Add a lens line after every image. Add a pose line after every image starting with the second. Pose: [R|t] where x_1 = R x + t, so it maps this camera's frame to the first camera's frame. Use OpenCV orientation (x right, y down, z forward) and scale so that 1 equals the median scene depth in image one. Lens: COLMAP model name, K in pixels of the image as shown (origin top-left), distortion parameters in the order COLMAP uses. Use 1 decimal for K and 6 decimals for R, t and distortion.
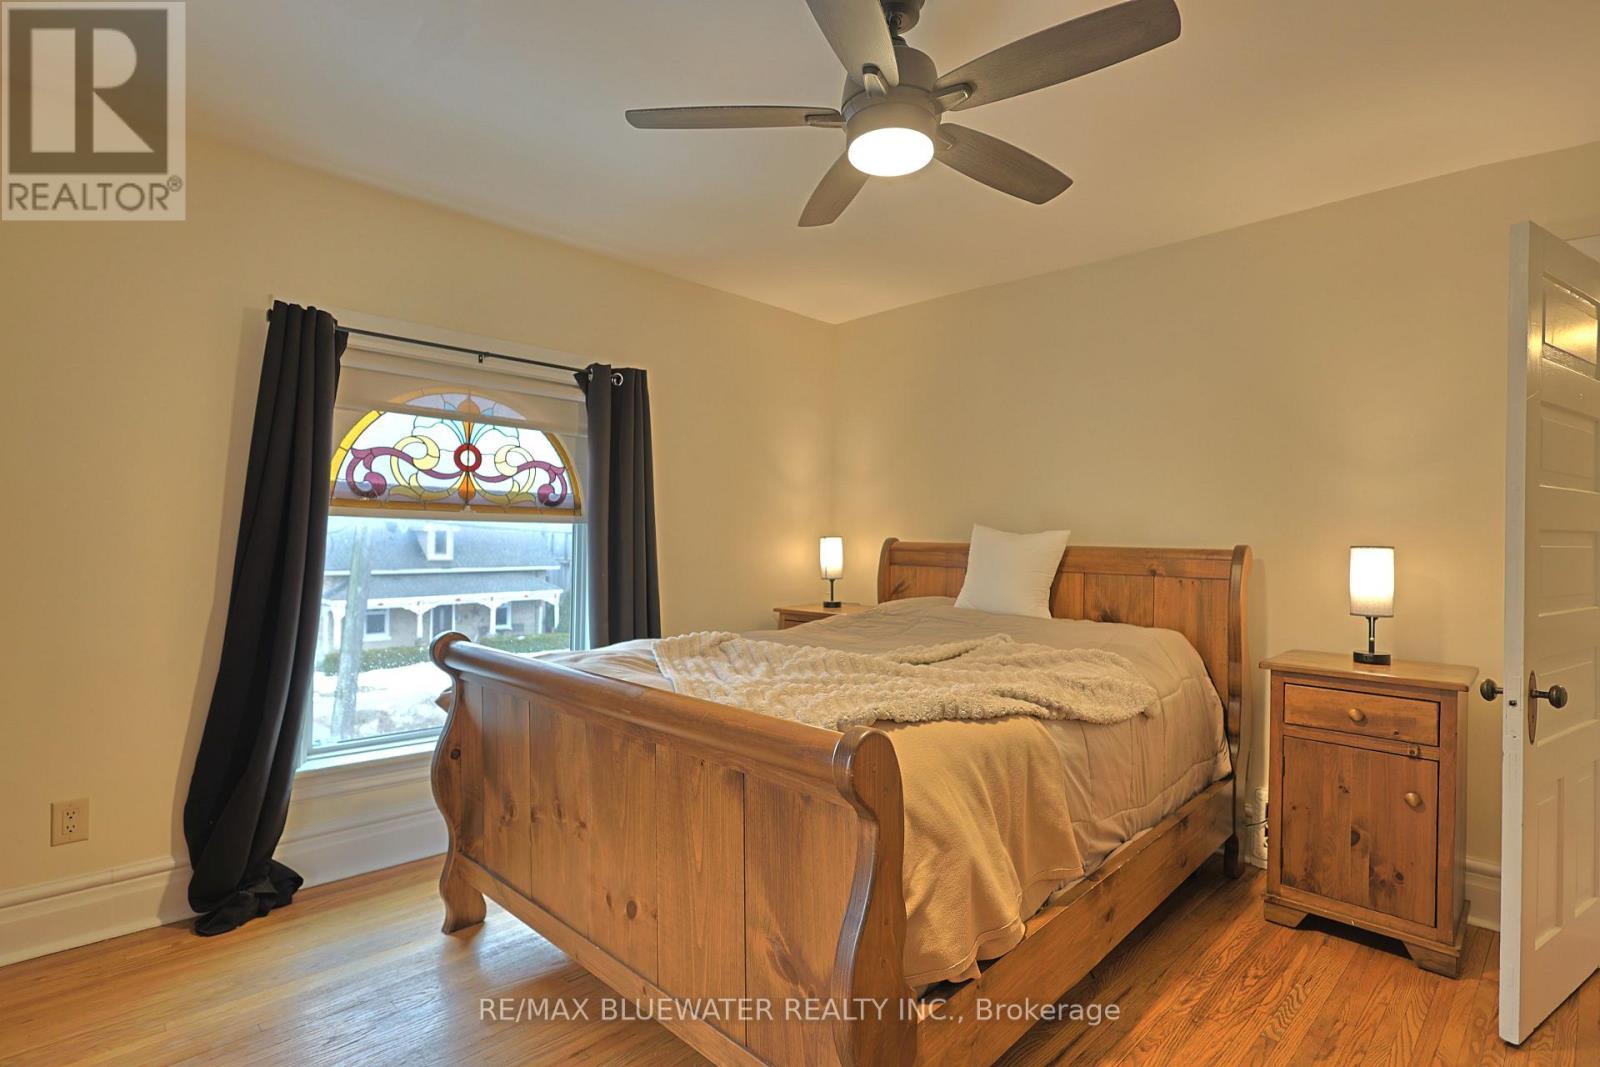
lens RADIAL K [[802.9, 0, 798.3], [0, 802.9, 535.5], [0, 0, 1]] dist [0.000528, -0.000464]
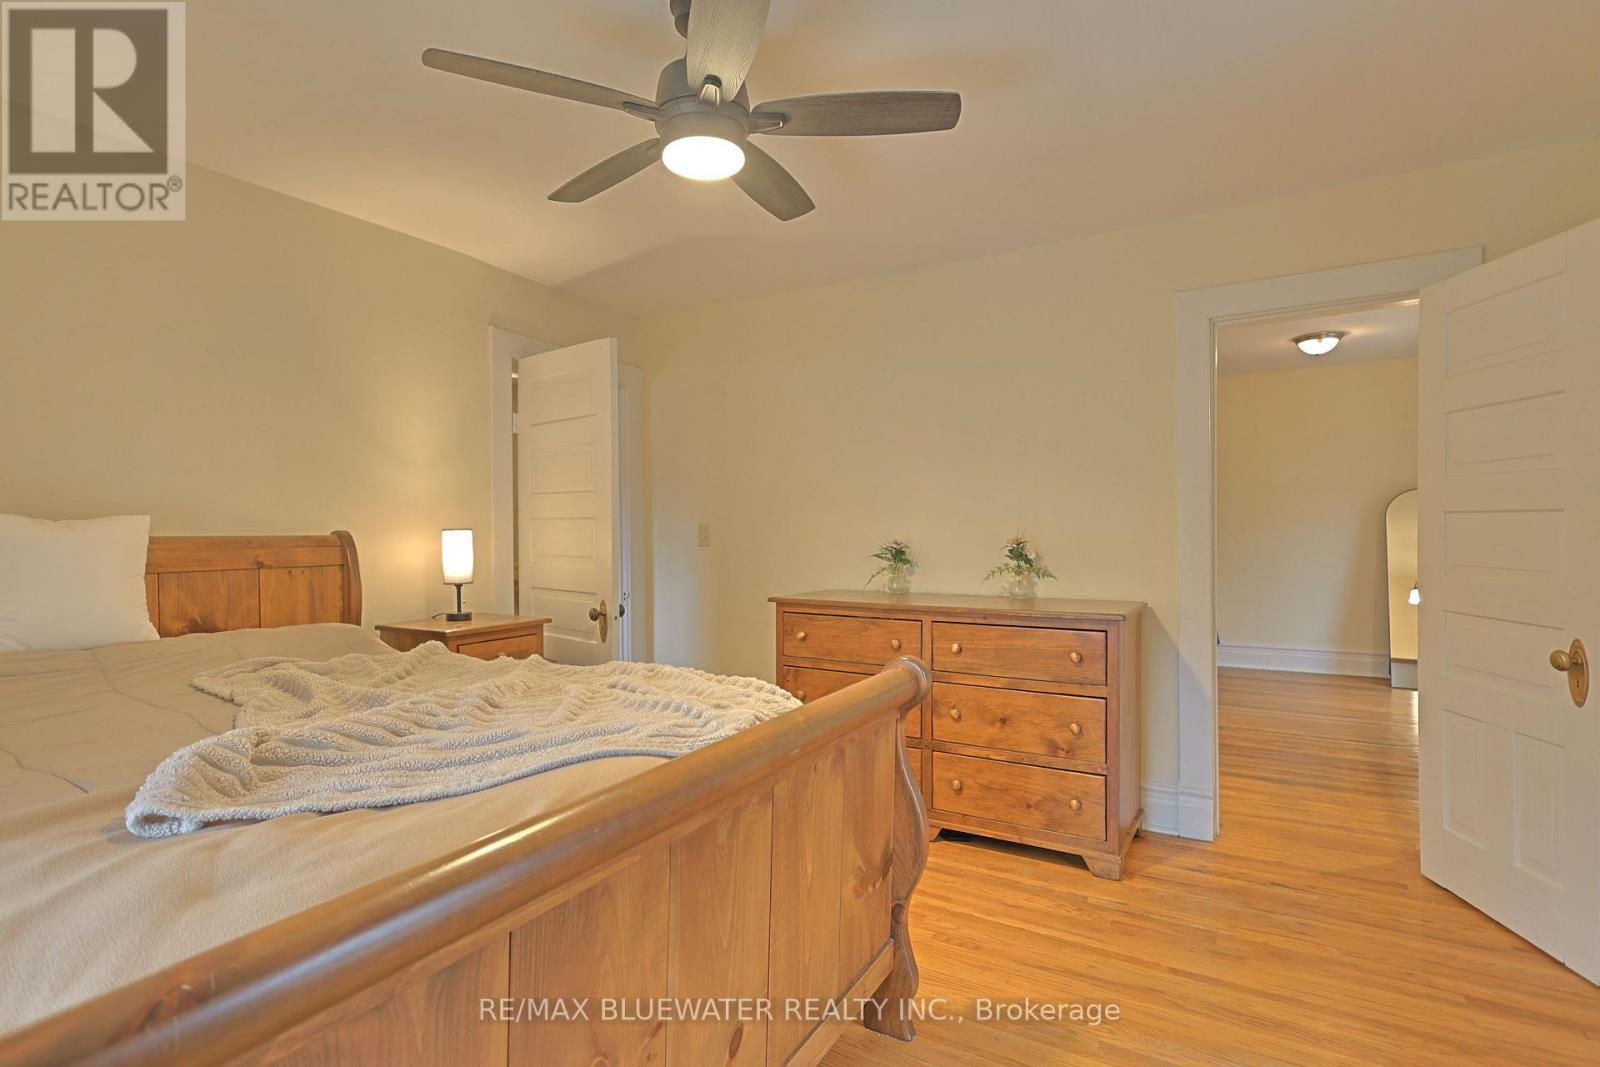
lens RADIAL K [[802.9, 0, 798.3], [0, 802.9, 535.5], [0, 0, 1]] dist [0.000528, -0.000464]
pose [[-0.263313, -0.022456, 0.964449, -0.551497], [0.005361, 0.999680, 0.024740, -0.003142], [-0.964696, 0.011684, -0.263108, 0.693341]]
